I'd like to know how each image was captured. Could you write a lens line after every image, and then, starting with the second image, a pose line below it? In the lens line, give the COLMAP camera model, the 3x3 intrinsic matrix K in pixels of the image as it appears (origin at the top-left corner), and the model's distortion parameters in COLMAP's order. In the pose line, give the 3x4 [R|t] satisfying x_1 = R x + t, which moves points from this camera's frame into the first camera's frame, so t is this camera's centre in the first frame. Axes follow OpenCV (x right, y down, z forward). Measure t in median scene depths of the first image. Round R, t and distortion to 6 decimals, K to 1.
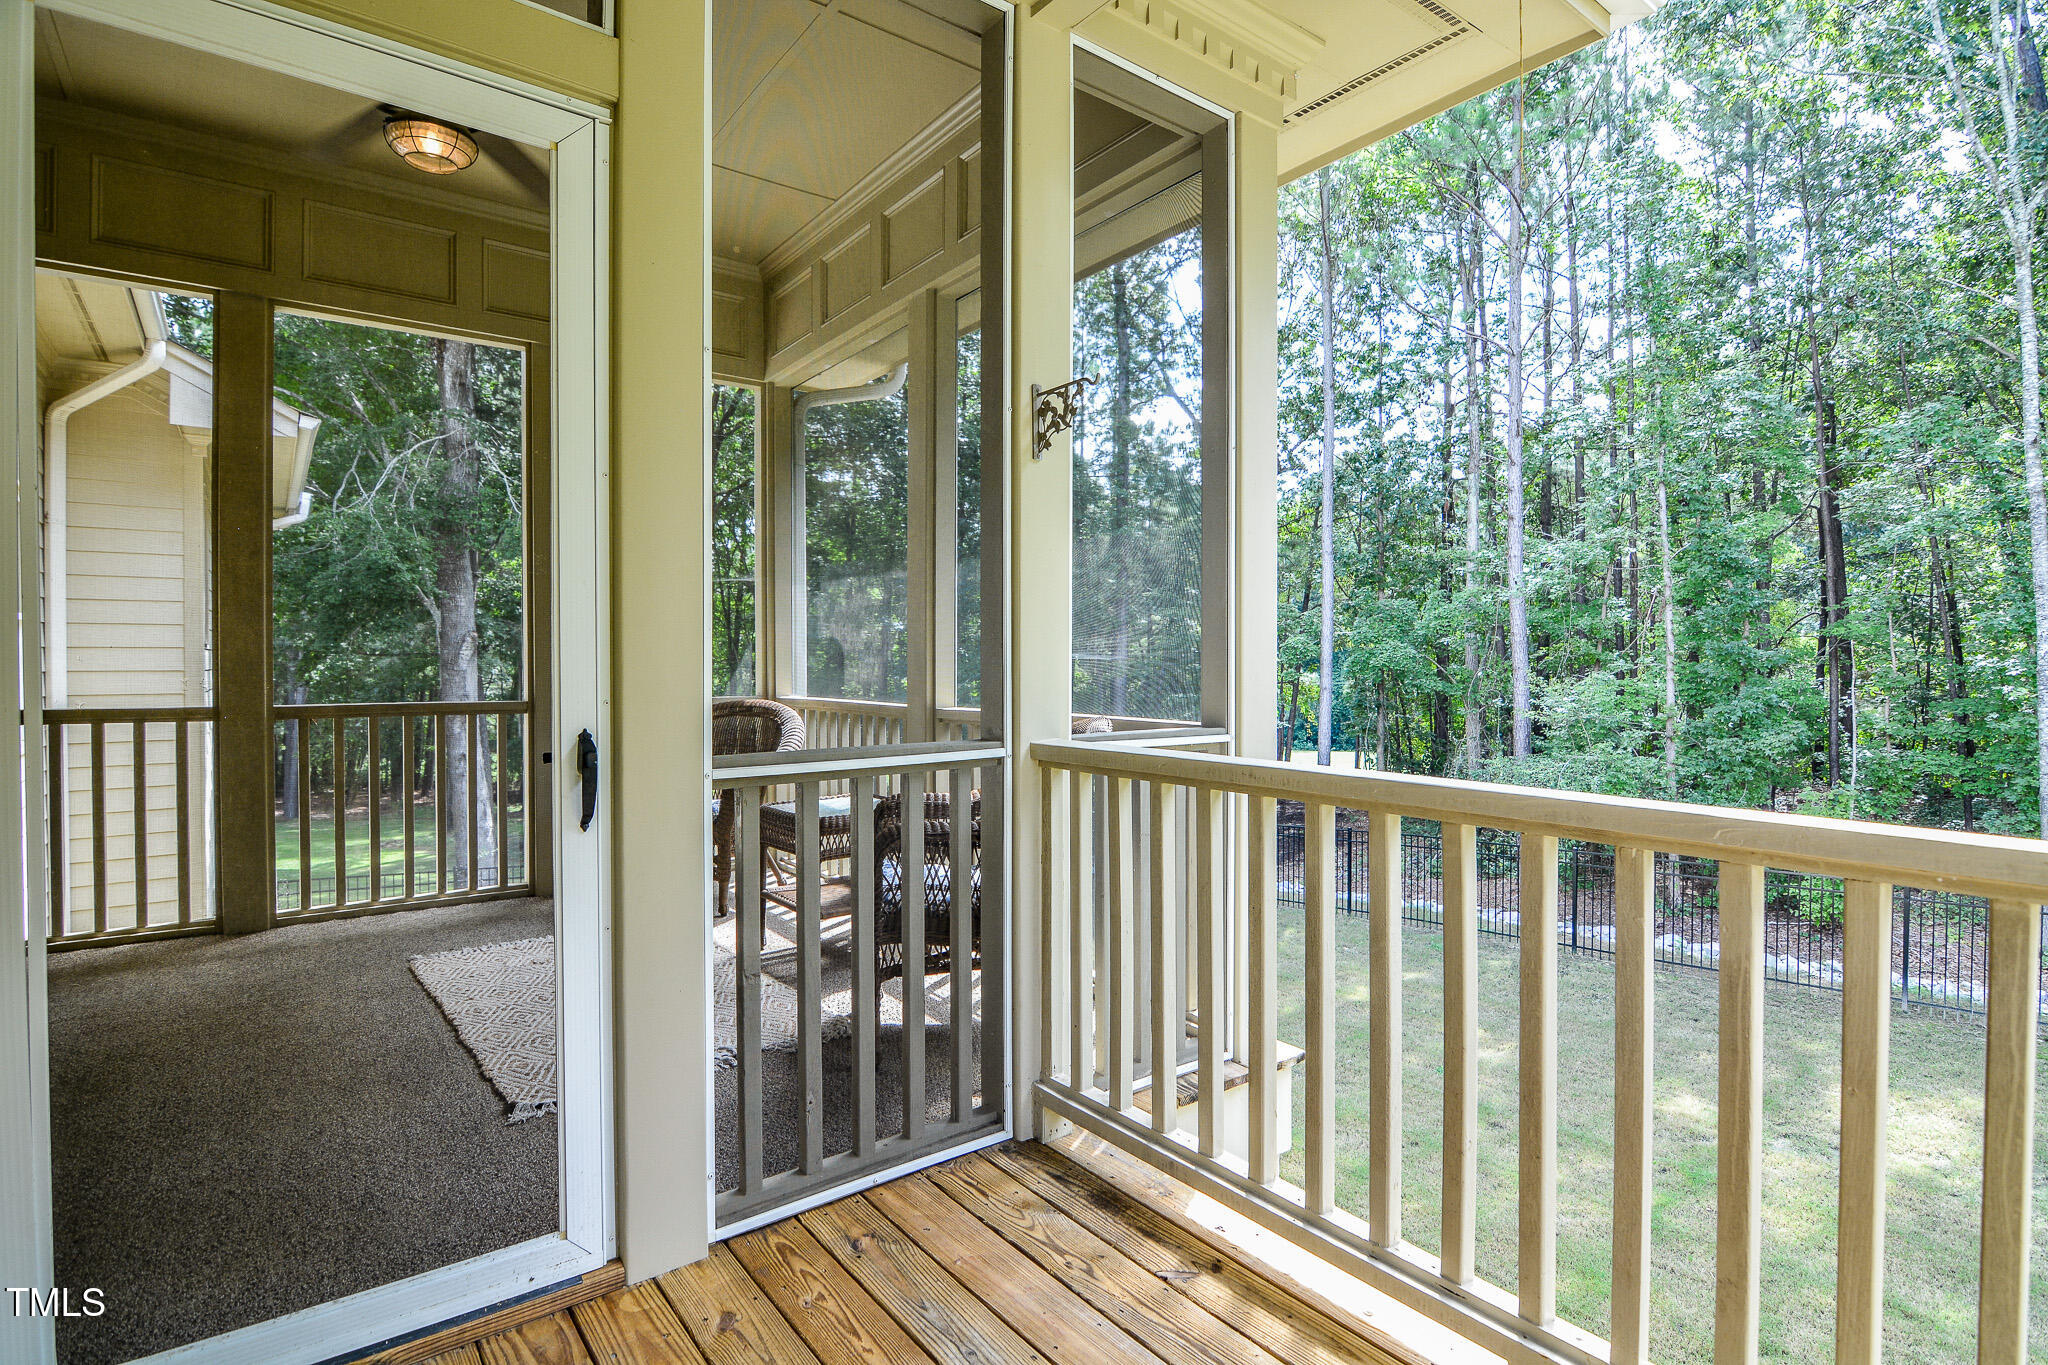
lens RADIAL K [[1005.9, 0, 1028.9], [0, 1005.9, 674.0], [0, 0, 1]] dist [-0.006714, -0.008006]
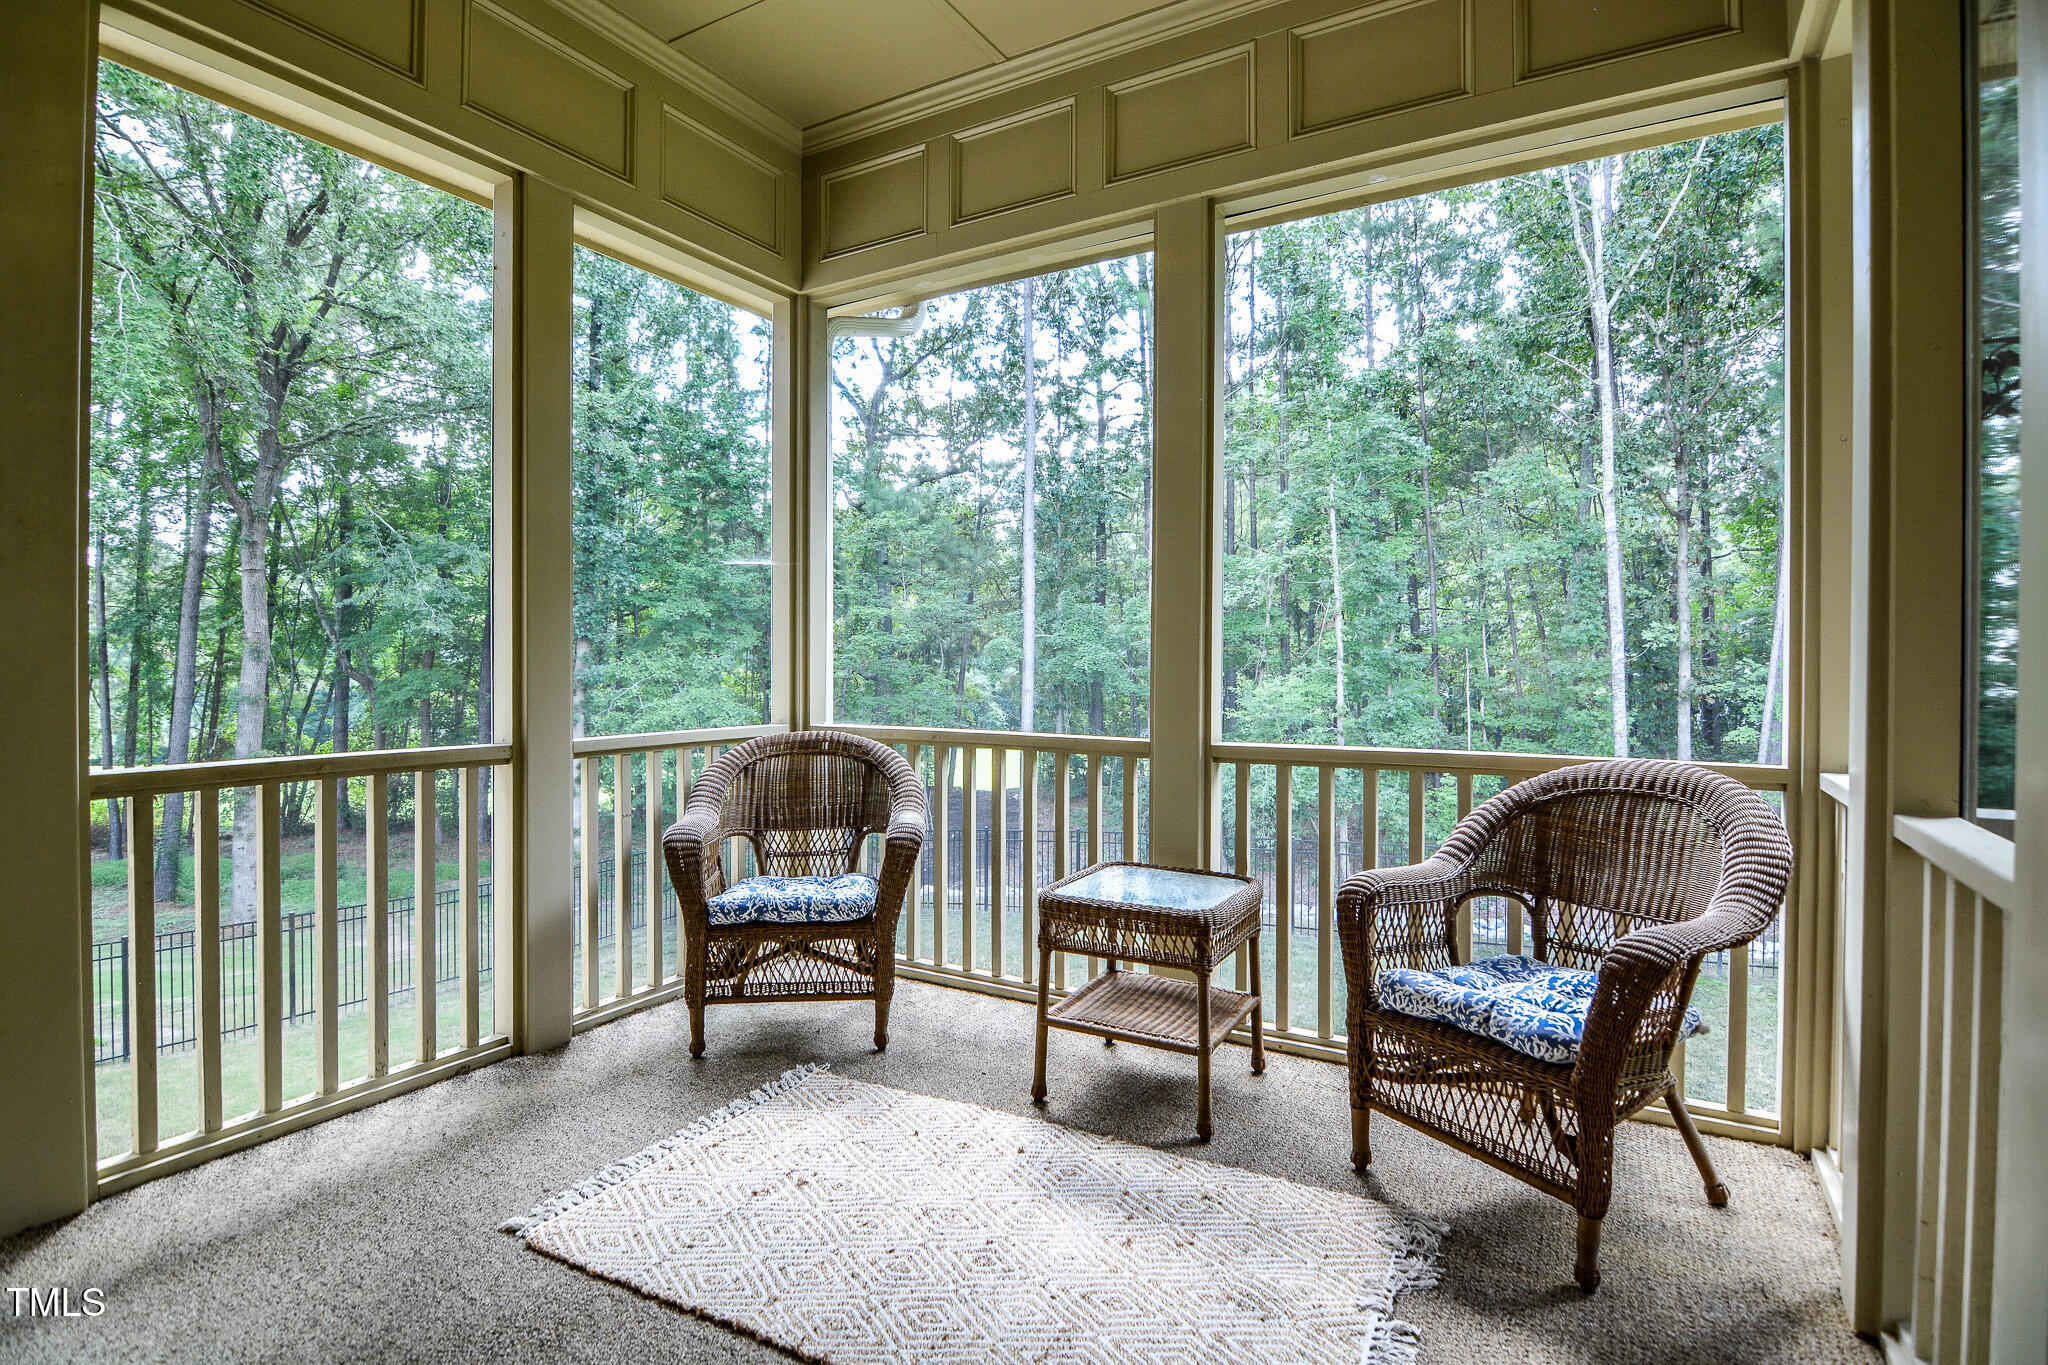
lens RADIAL K [[1005.9, 0, 1028.9], [0, 1005.9, 674.0], [0, 0, 1]] dist [-0.006714, -0.008006]
pose [[0.919820, -0.002673, 0.392332, -0.446592], [0.001863, 0.999995, 0.002445, -0.019061], [-0.392337, -0.001518, 0.919820, 0.296217]]
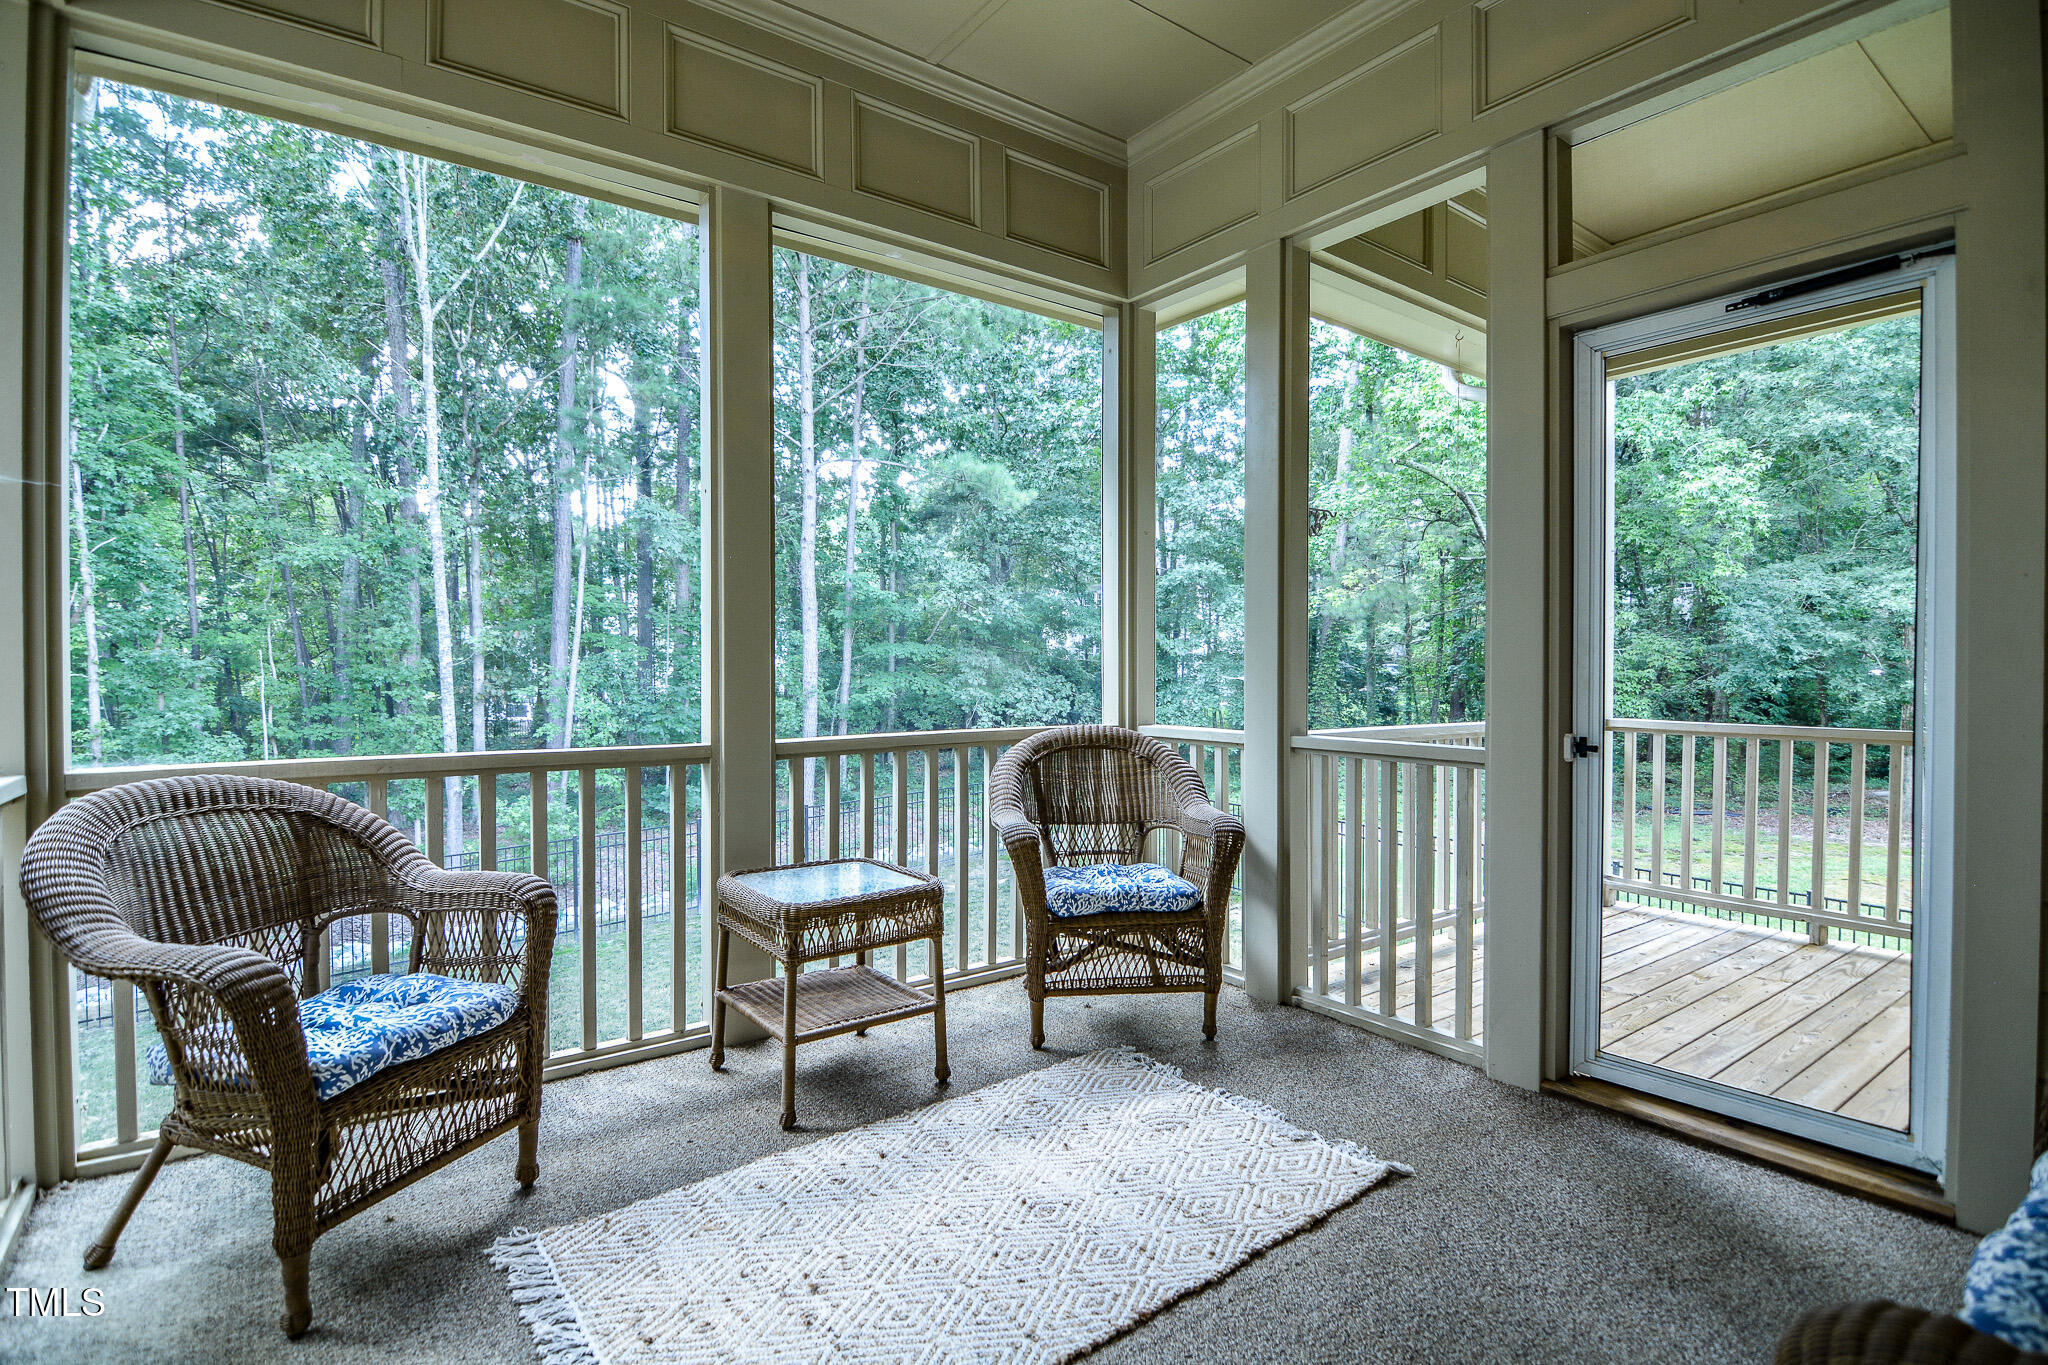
lens RADIAL K [[1005.9, 0, 1028.9], [0, 1005.9, 674.0], [0, 0, 1]] dist [-0.006714, -0.008006]
pose [[0.011575, -0.006758, 0.999910, -0.703305], [0.011919, 0.999907, 0.006620, -0.018700], [-0.999862, 0.011842, 0.011655, 0.625036]]
